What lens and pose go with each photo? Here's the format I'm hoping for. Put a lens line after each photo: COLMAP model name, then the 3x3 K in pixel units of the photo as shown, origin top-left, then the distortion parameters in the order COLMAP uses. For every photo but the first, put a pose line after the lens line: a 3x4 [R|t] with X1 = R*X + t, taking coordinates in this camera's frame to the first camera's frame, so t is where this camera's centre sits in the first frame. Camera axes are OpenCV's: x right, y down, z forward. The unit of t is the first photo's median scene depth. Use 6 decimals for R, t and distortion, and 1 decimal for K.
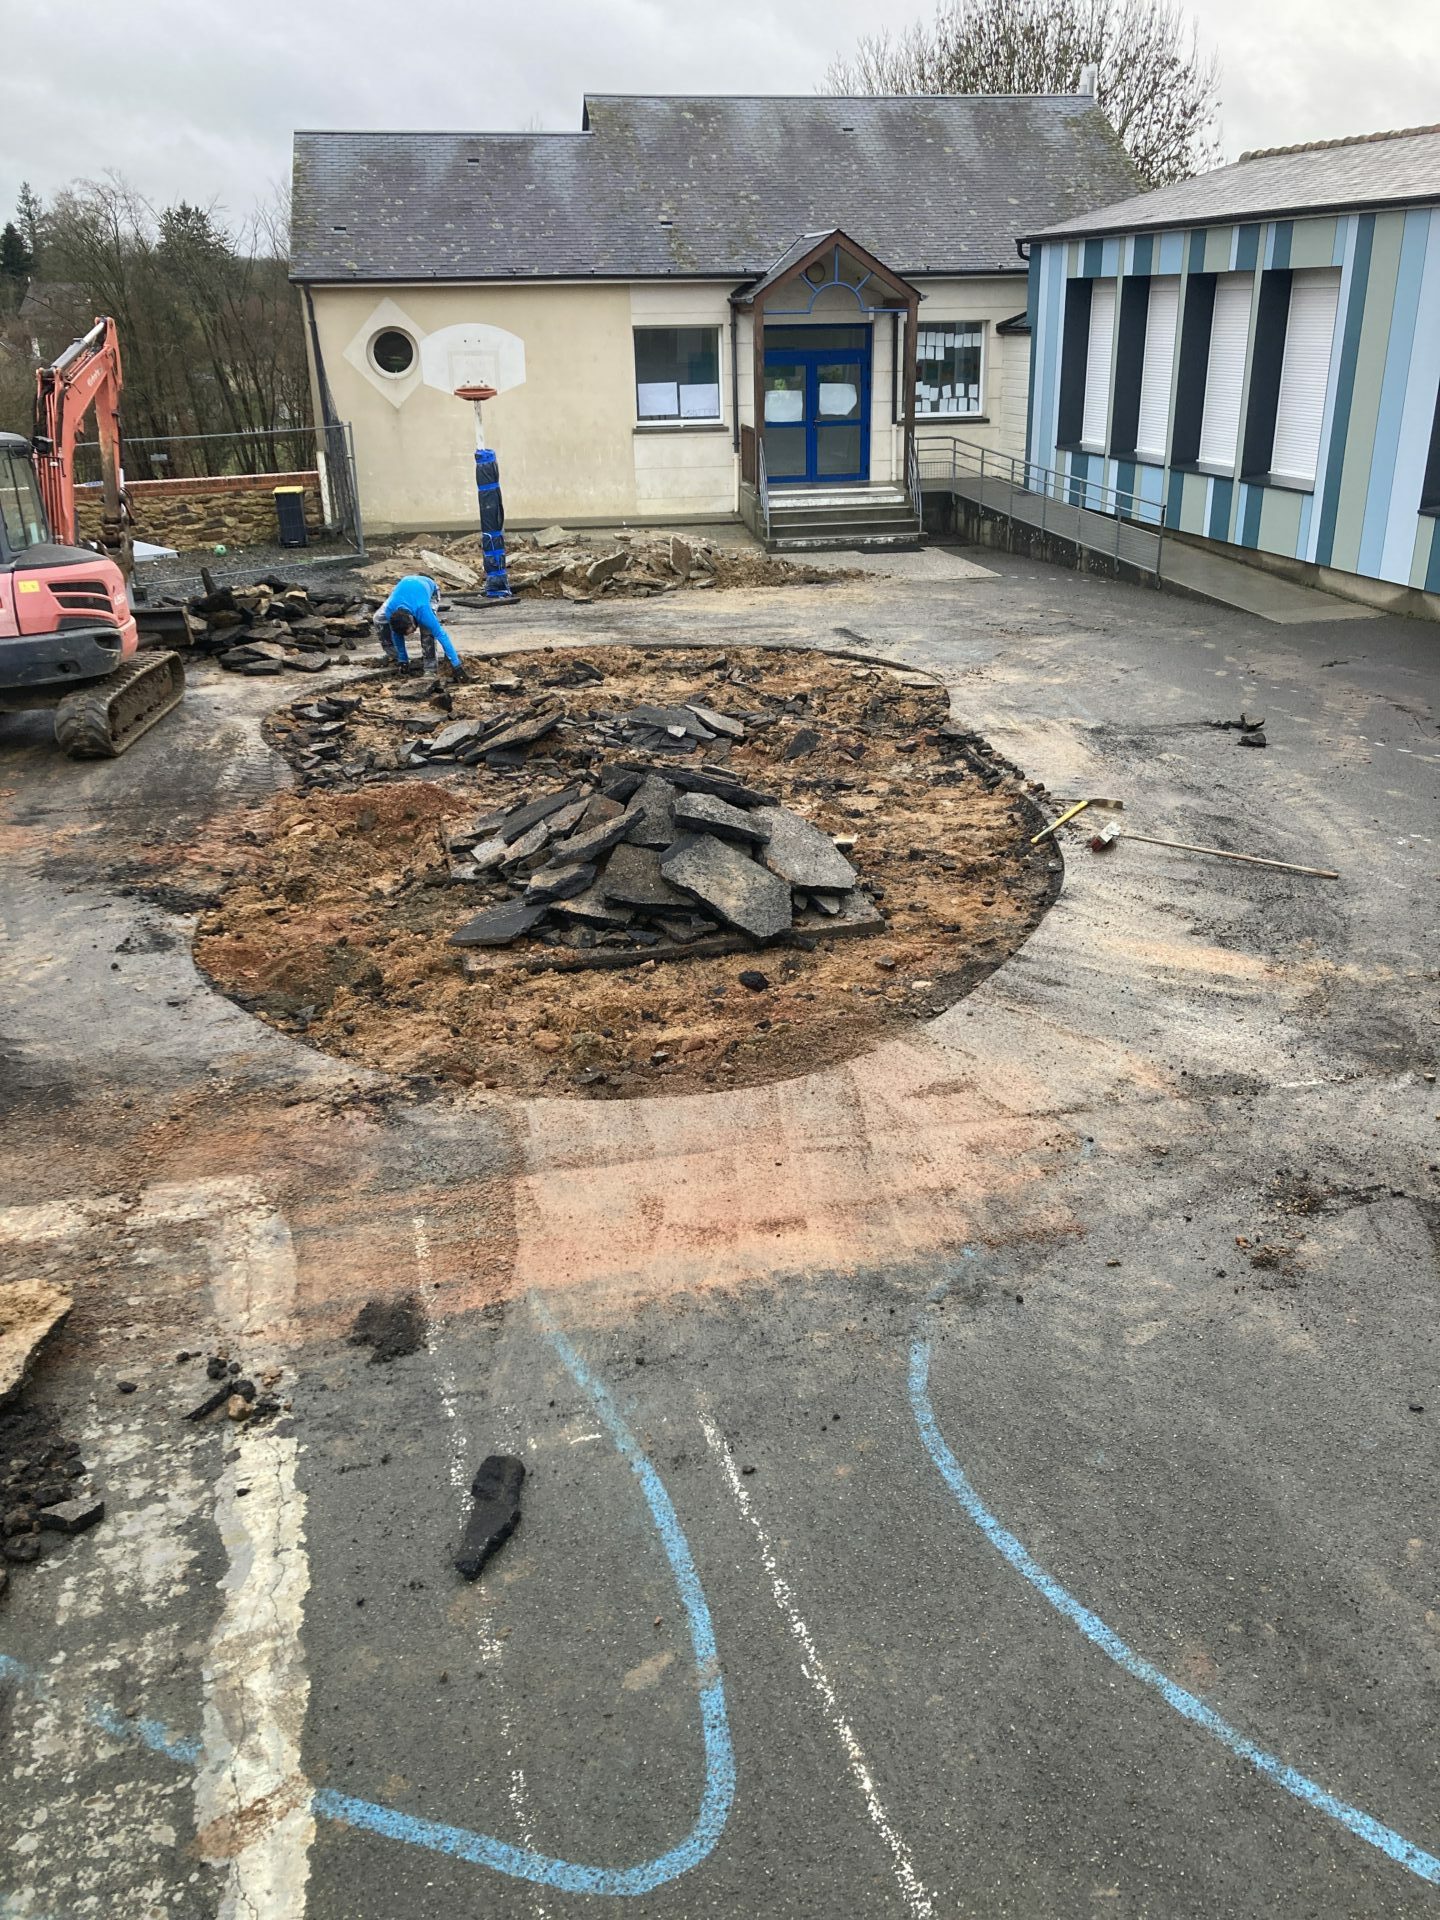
lens RADIAL K [[1555.4, 0, 749.1], [0, 1555.4, 956.8], [0, 0, 1]] dist [0.050974, -0.085346]
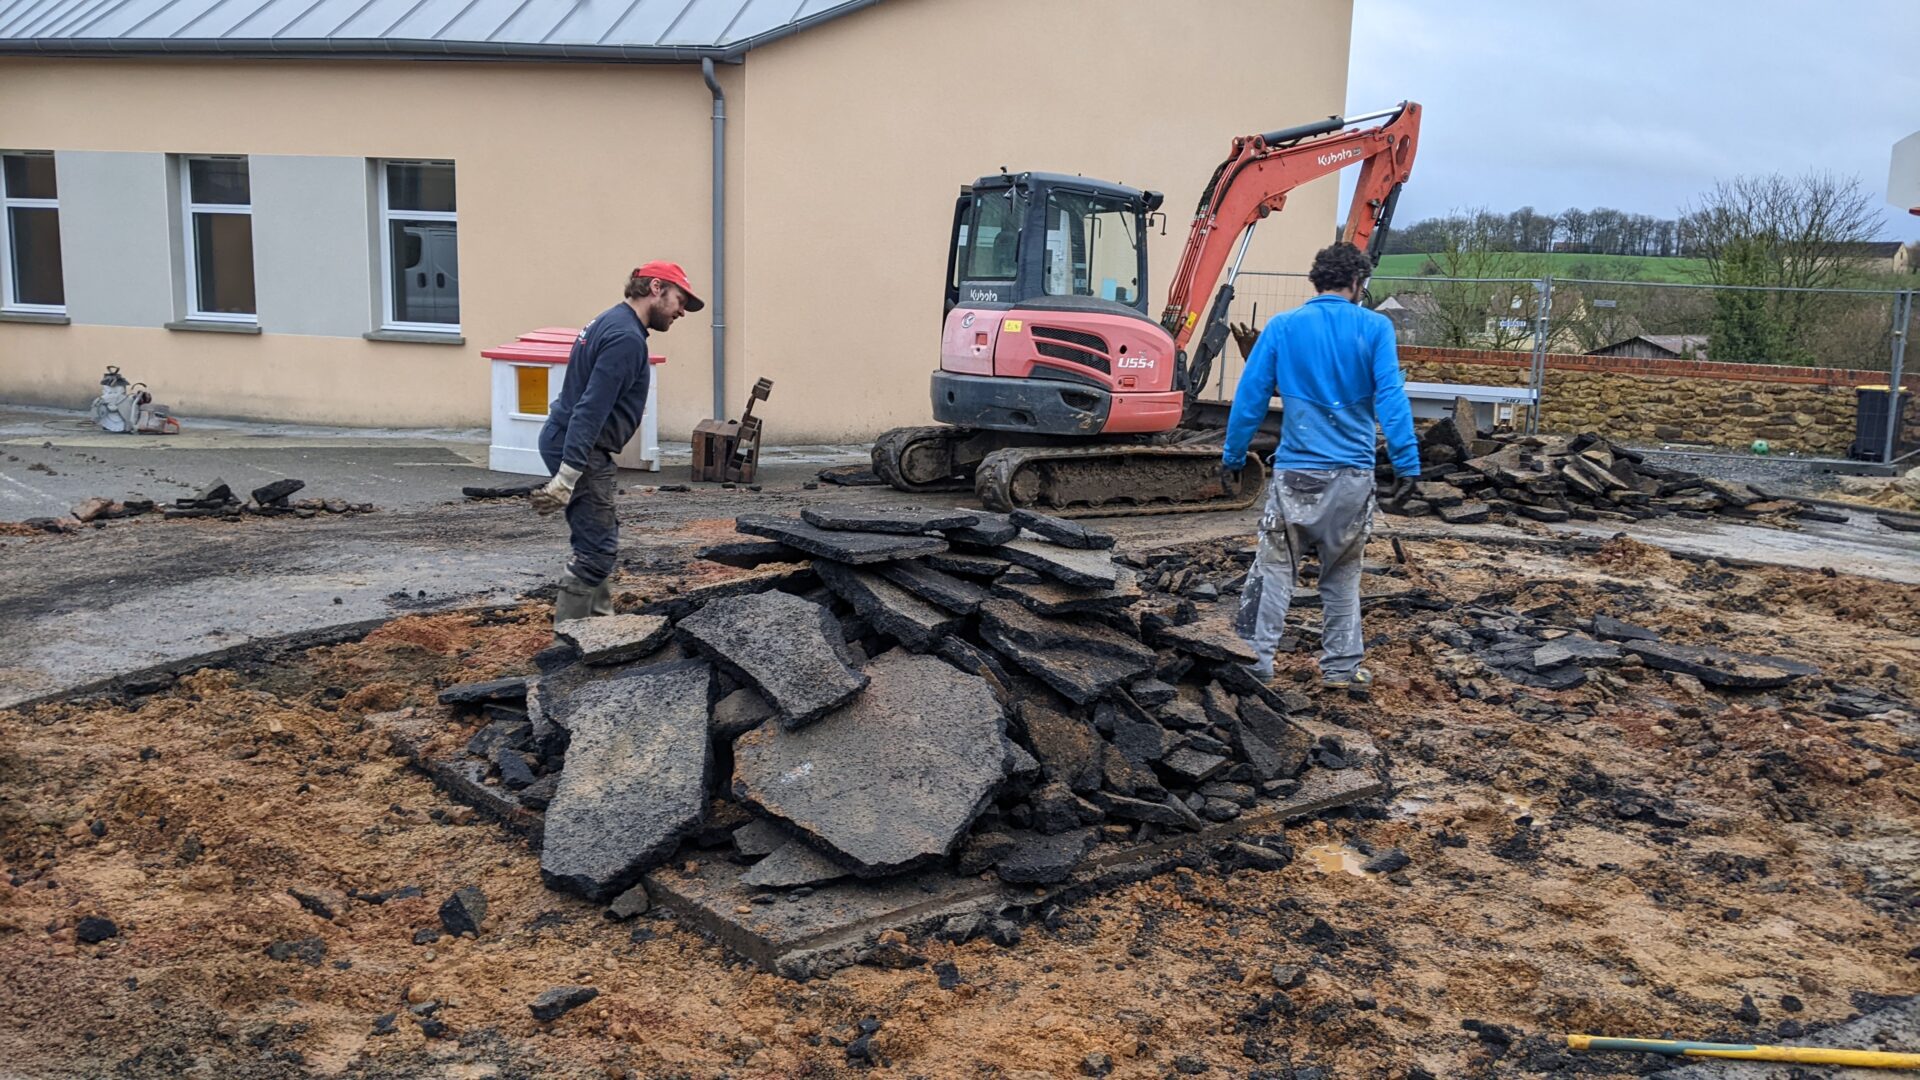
lens RADIAL K [[1509.8, 0, 970.9], [0, 1509.8, 561.2], [0, 0, 1]] dist [0.062090, -0.094860]
pose [[0.468489, 0.189272, -0.862957, 0.155600], [-0.377087, 0.926177, -0.001578, -0.048821], [0.798952, 0.326149, 0.505275, 0.287525]]
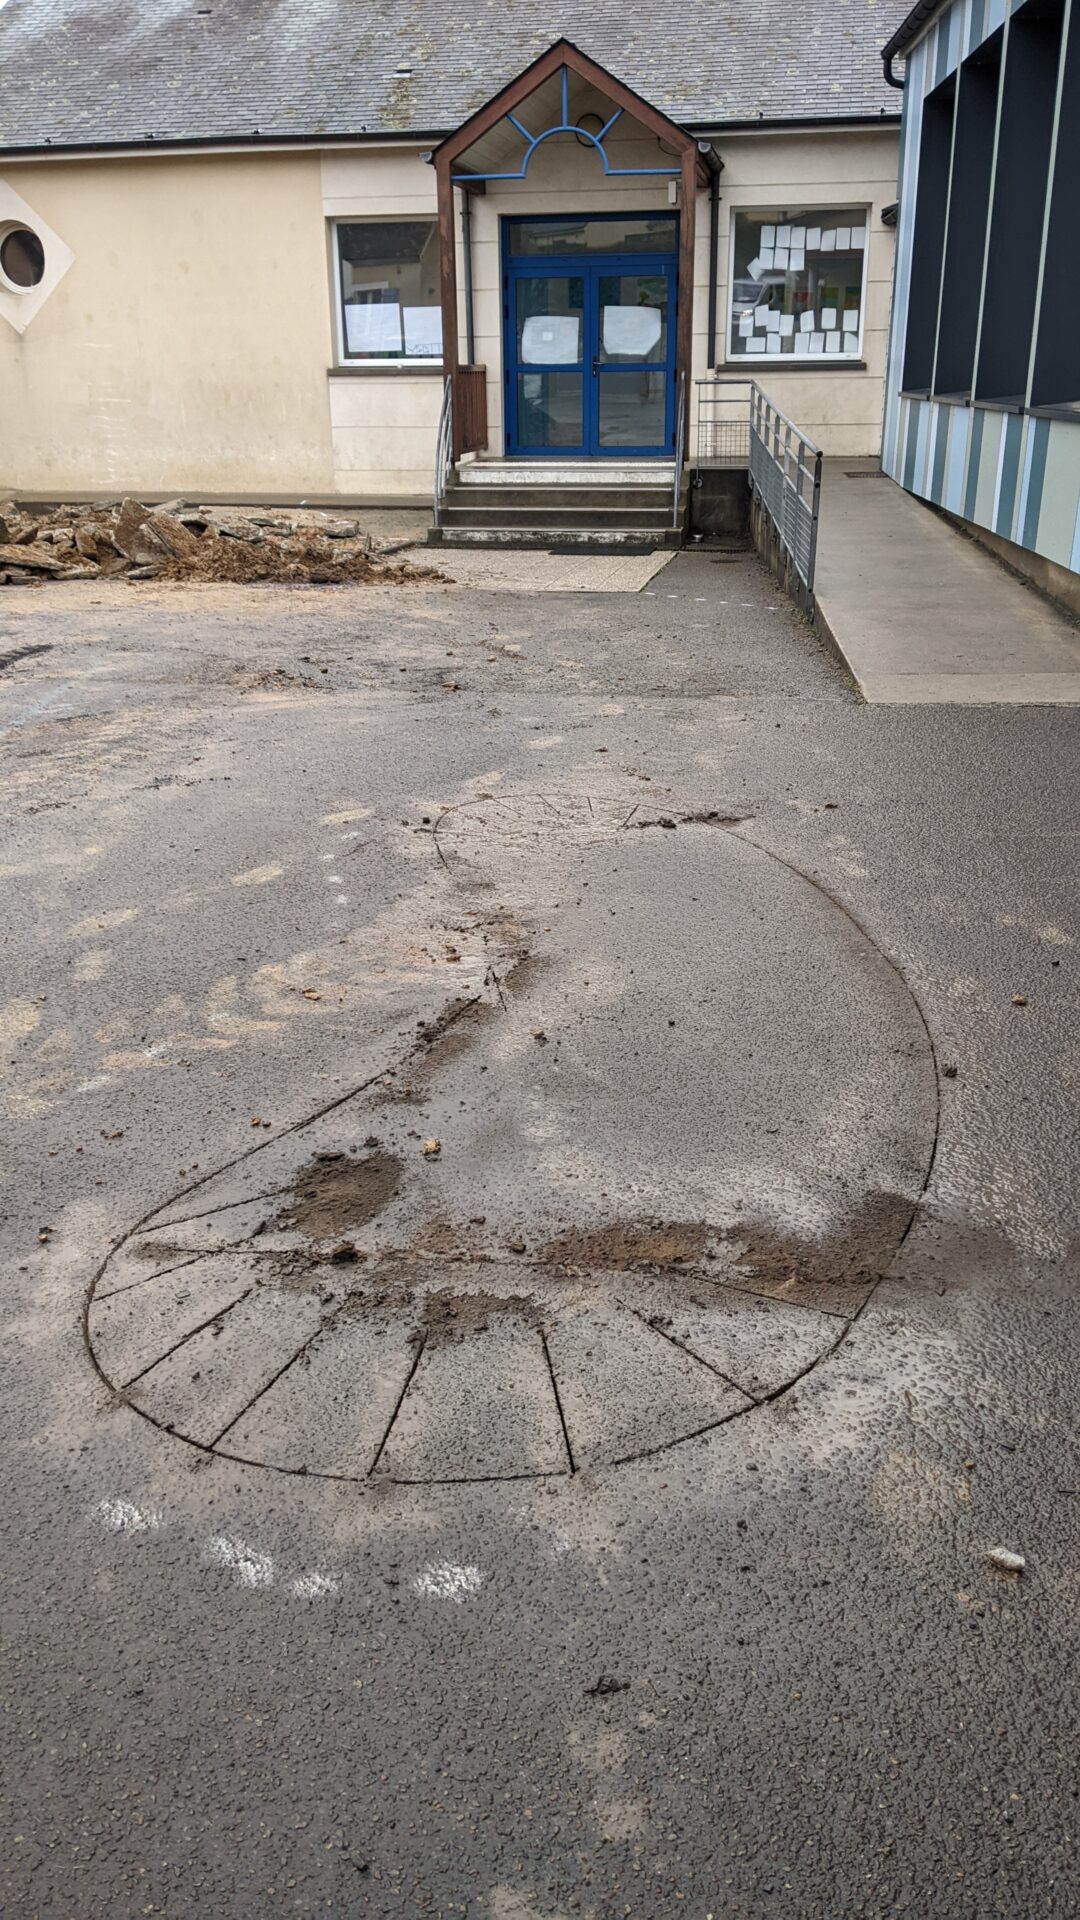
lens RADIAL K [[1509.8, 0, 519.8], [0, 1509.8, 979.6], [0, 0, 1]] dist [0.062090, -0.094860]
pose [[0.932769, 0.139623, -0.332336, 0.284752], [-0.142912, 0.989627, 0.014655, -0.092343], [0.330935, 0.033825, 0.943047, 0.410064]]
